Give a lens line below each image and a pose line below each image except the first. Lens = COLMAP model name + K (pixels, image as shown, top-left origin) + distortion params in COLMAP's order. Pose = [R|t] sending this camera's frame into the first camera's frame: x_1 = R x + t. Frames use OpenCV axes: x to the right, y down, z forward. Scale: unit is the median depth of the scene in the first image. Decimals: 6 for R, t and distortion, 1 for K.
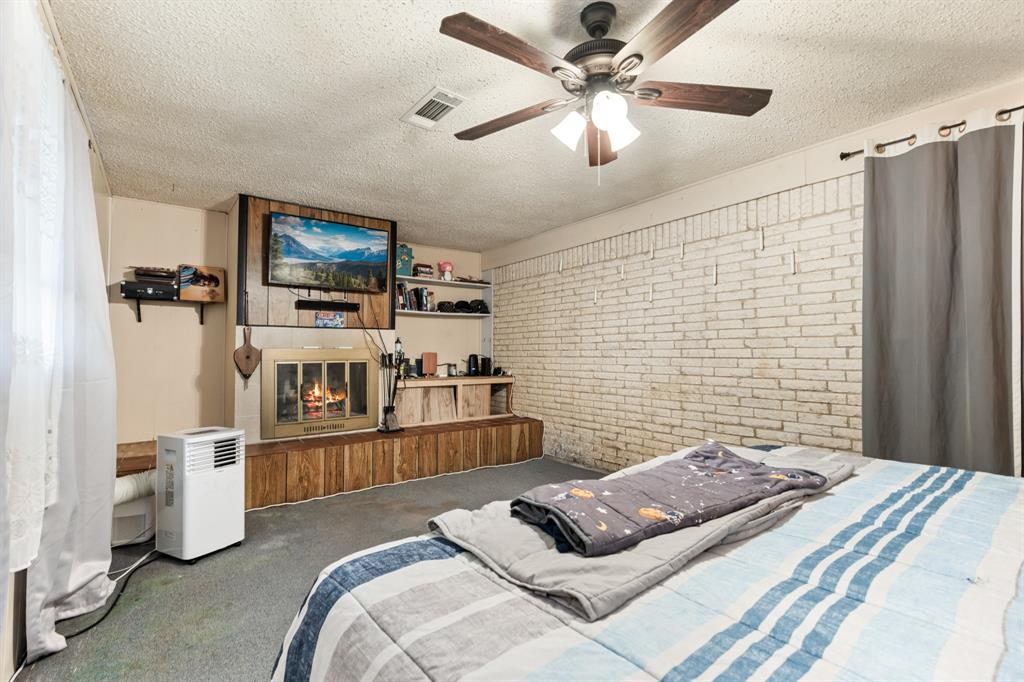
lens RADIAL K [[459.2, 0, 510.9], [0, 459.2, 339.5], [0, 0, 1]] dist [-0.003488, 0.000097]
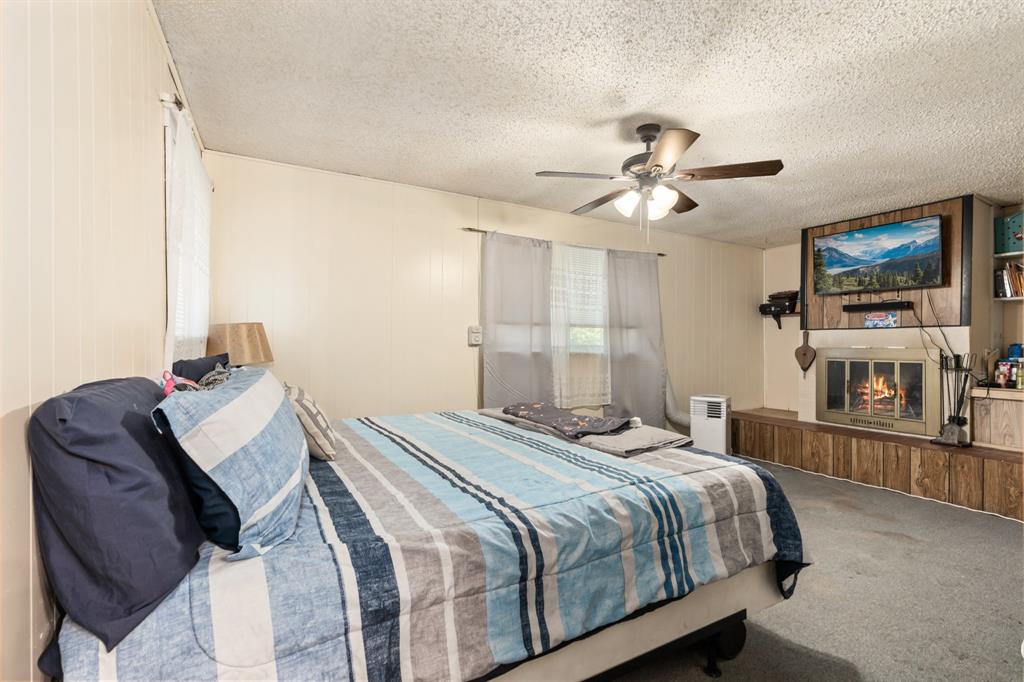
lens RADIAL K [[459.2, 0, 510.9], [0, 459.2, 339.5], [0, 0, 1]] dist [-0.003488, 0.000097]
pose [[-0.140595, -0.006113, -0.990048, 0.766566], [0.023183, 0.999686, -0.009465, -0.009761], [0.989796, -0.024283, -0.140409, 0.332224]]
